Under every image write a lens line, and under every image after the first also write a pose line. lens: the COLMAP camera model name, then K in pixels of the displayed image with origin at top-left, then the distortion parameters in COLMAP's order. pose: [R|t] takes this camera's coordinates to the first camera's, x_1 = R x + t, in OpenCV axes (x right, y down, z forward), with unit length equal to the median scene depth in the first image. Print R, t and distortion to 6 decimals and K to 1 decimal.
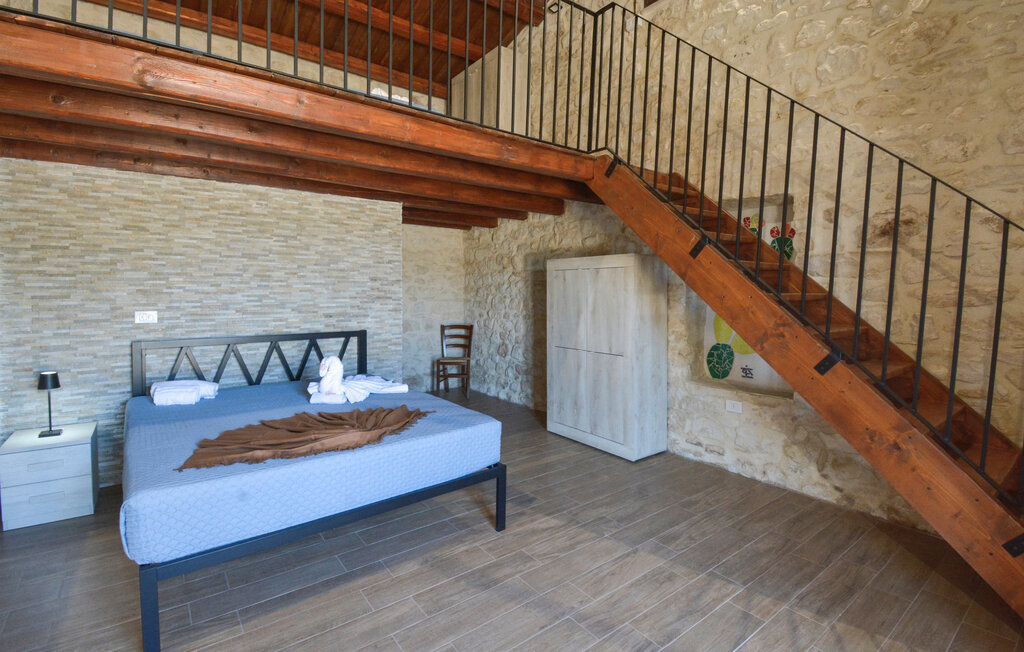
lens RADIAL K [[484.2, 0, 498.1], [0, 484.2, 302.9], [0, 0, 1]] dist [0.006534, -0.019468]
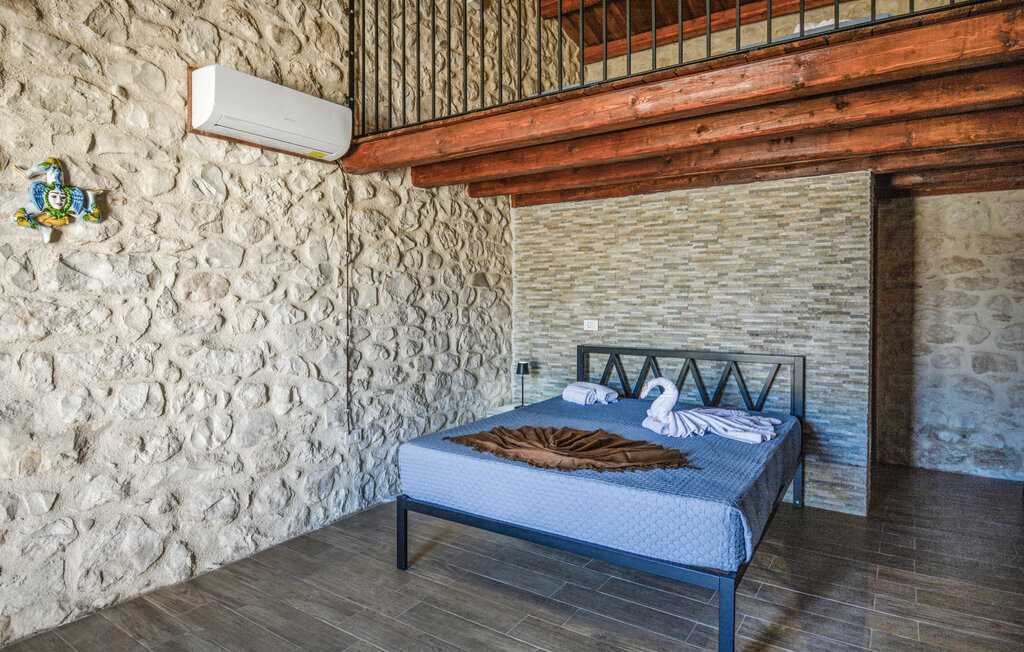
lens RADIAL K [[578.4, 0, 529.5], [0, 578.4, 309.4], [0, 0, 1]] dist [0.003659, -0.020719]
pose [[0.329152, 0.012392, -0.944196, 0.498173], [-0.026116, 0.999651, 0.004016, -0.009489], [0.943916, 0.023337, 0.329361, 0.387662]]
